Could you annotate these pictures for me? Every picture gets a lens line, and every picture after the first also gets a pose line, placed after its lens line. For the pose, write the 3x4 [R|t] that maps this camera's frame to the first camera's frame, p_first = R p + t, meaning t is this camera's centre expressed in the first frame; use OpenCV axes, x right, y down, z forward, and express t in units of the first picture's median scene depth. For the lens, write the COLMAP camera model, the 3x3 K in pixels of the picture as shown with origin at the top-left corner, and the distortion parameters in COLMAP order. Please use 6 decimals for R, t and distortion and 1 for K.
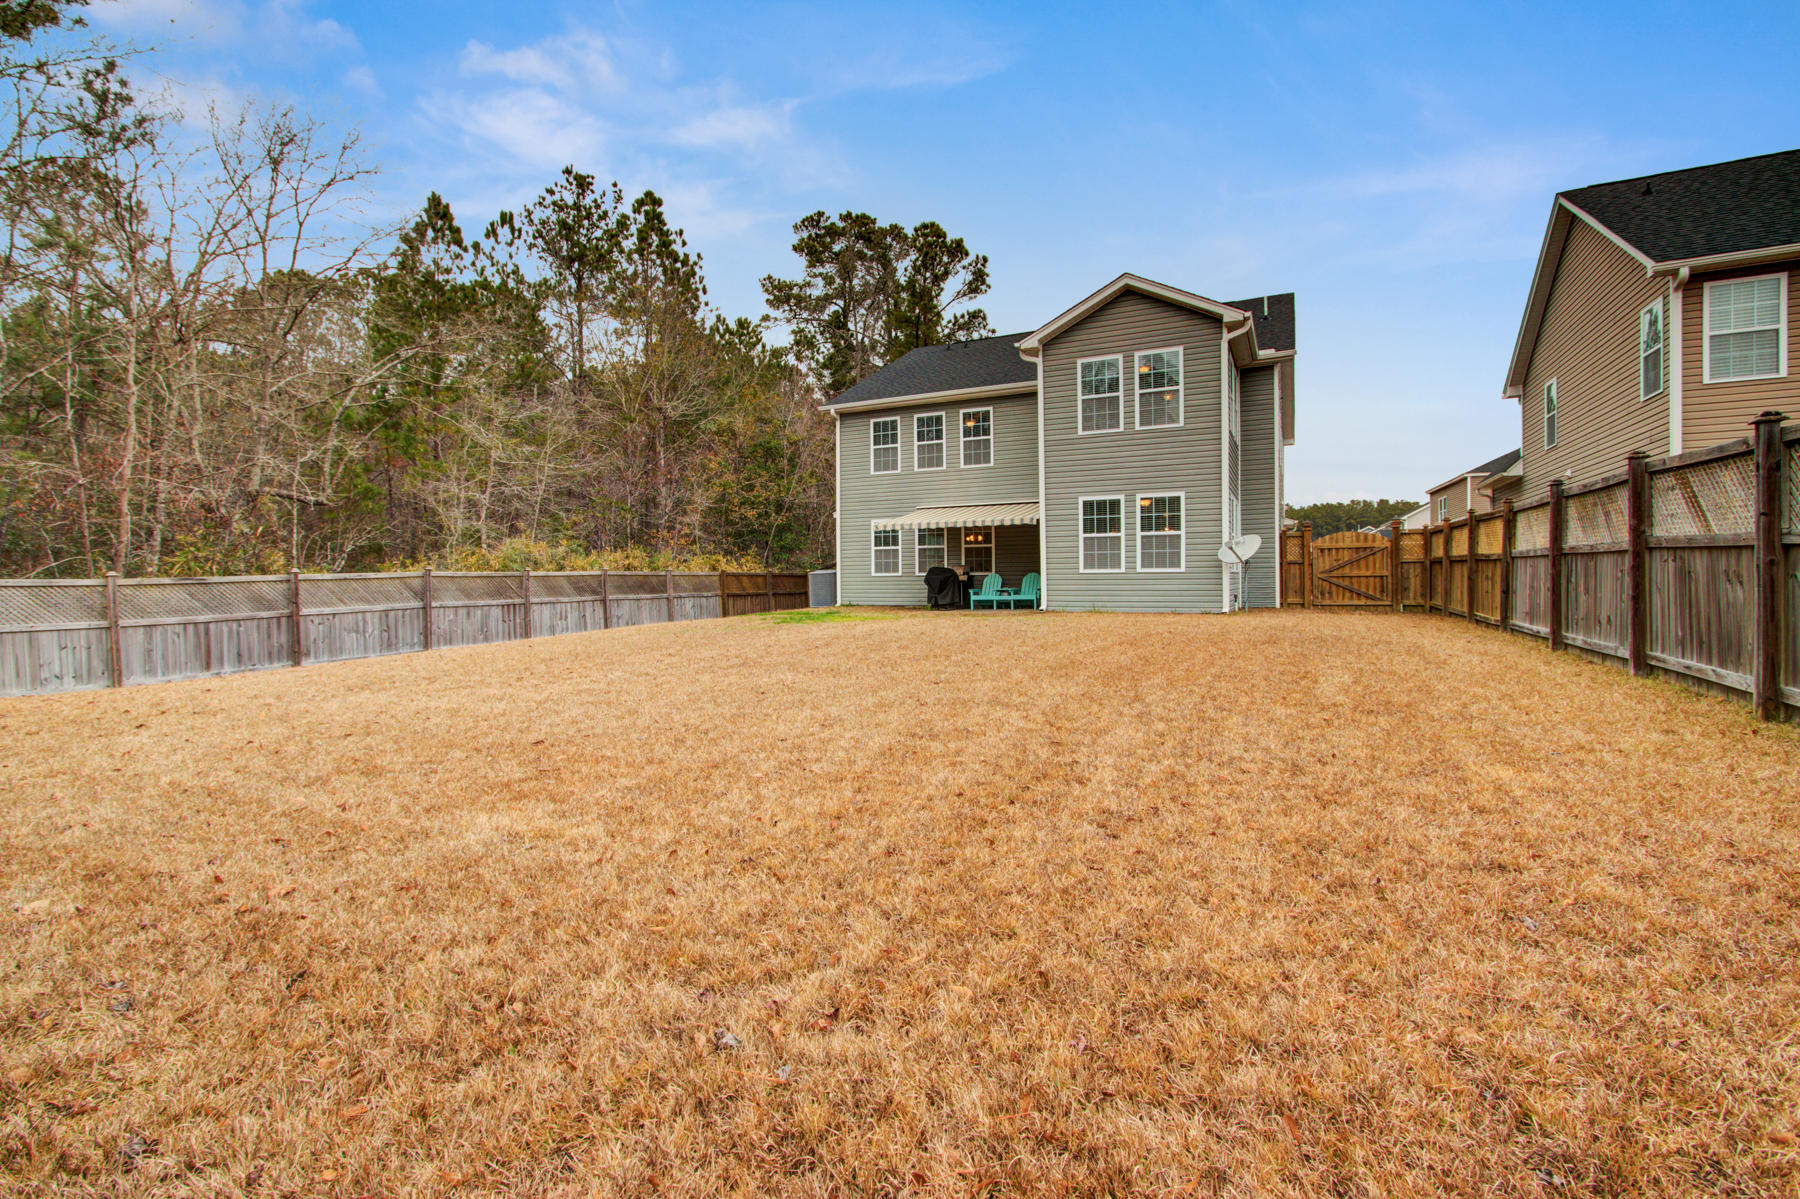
lens RADIAL K [[837.4, 0, 887.0], [0, 837.4, 590.9], [0, 0, 1]] dist [0.016080, 0.000821]
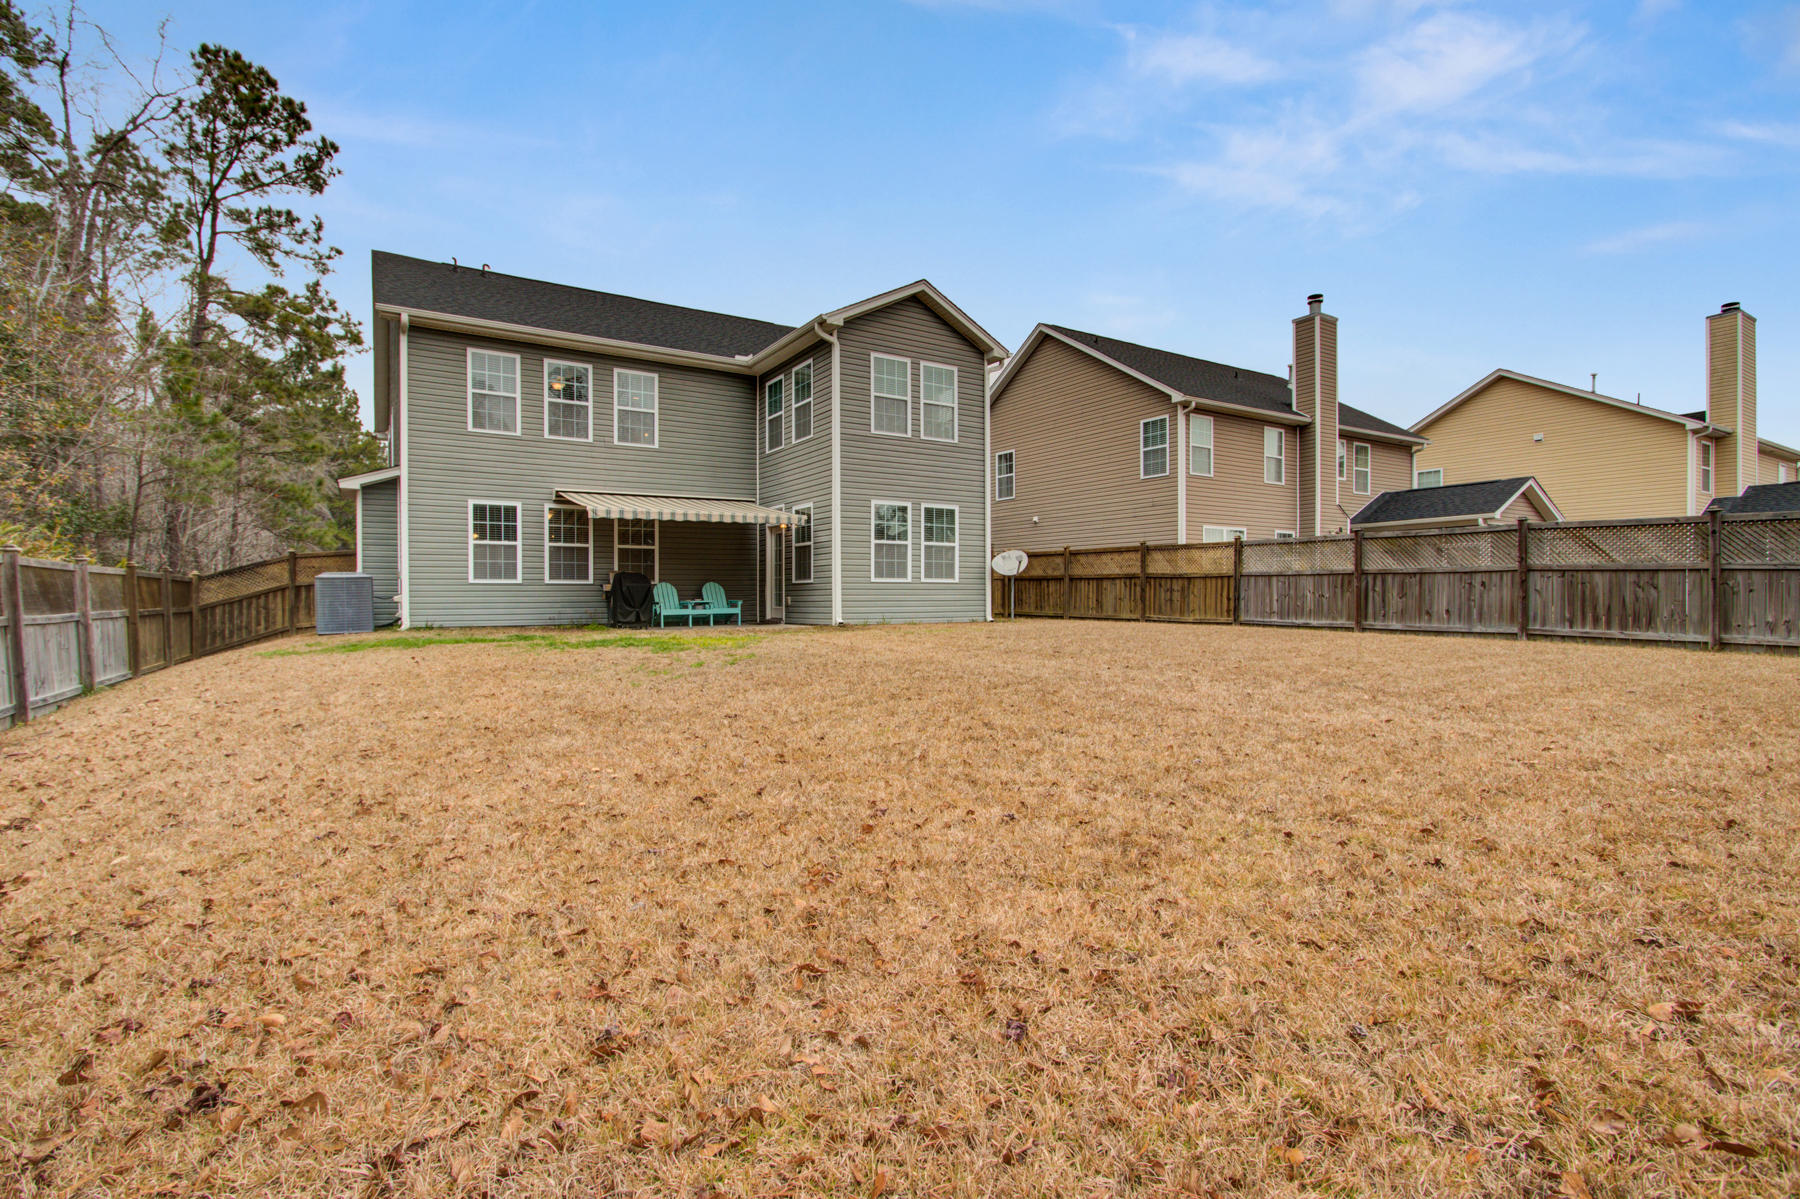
lens RADIAL K [[837.4, 0, 891.9], [0, 837.4, 592.7], [0, 0, 1]] dist [0.016080, 0.000821]
pose [[0.544733, 0.004010, 0.838600, -0.520740], [0.010213, 0.999883, -0.011415, 0.000888], [-0.838547, 0.014783, 0.544629, 0.473689]]
